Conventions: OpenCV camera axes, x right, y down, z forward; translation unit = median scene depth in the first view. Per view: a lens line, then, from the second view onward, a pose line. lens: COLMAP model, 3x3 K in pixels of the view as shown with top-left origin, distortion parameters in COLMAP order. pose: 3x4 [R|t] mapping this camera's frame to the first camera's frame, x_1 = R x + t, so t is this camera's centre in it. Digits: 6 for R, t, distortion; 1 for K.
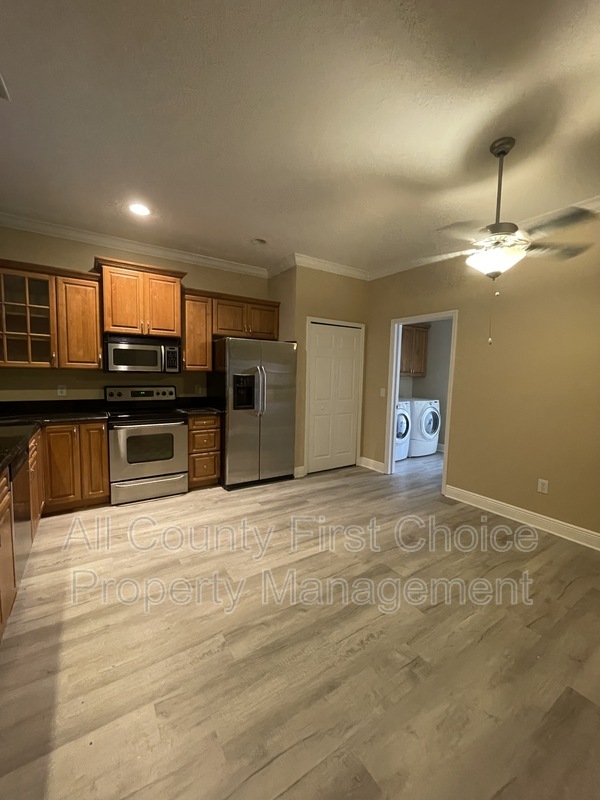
lens RADIAL K [[327.3, 0, 300.2], [0, 327.3, 398.2], [0, 0, 1]] dist [-0.004348, -0.000035]
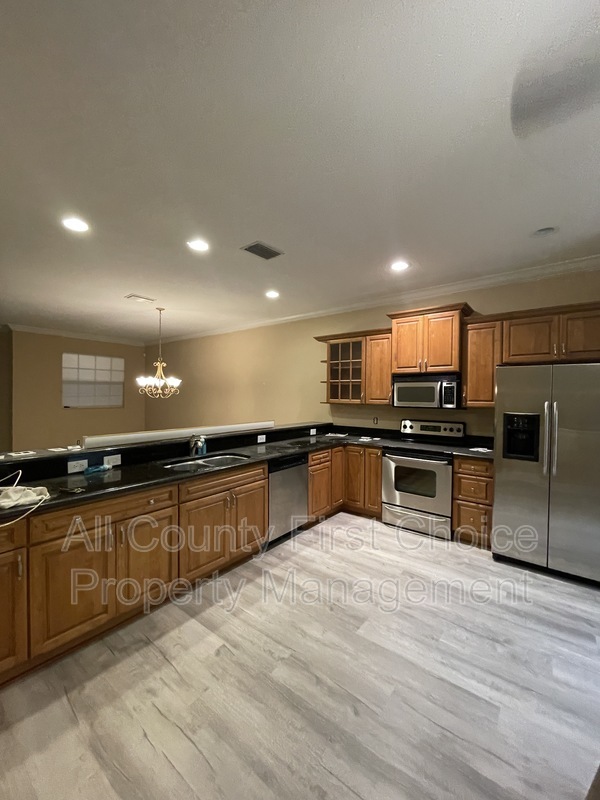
lens RADIAL K [[327.3, 0, 303.3], [0, 327.3, 395.9], [0, 0, 1]] dist [-0.004348, -0.000035]
pose [[0.317963, -0.016688, -0.947956, 0.459969], [-0.077061, 0.996082, -0.043383, -0.048916], [0.944966, 0.086844, 0.315432, 0.346183]]
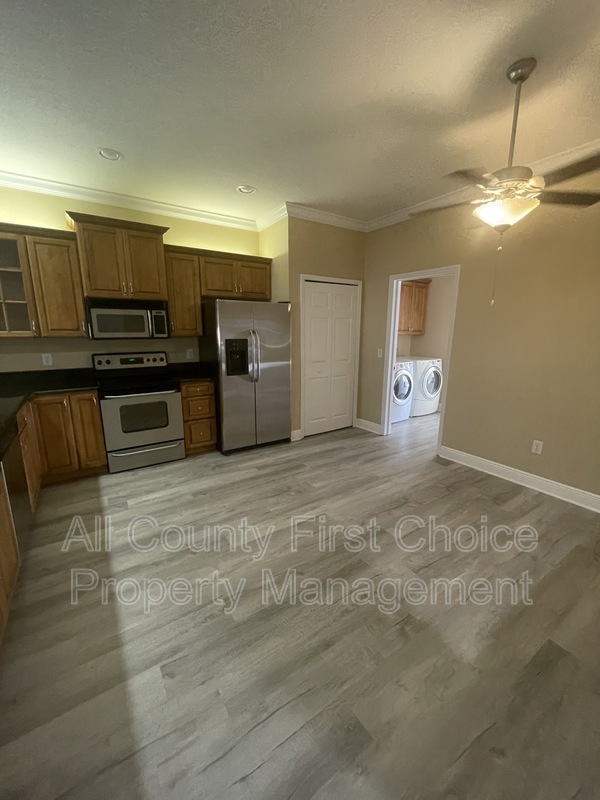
lens RADIAL K [[327.3, 0, 300.9], [0, 327.3, 399.9], [0, 0, 1]] dist [-0.004348, -0.000035]
pose [[0.999759, -0.020719, 0.007221, 0.009154], [0.019552, 0.990604, 0.135354, -0.025030], [-0.009957, -0.135180, 0.990771, 0.025737]]
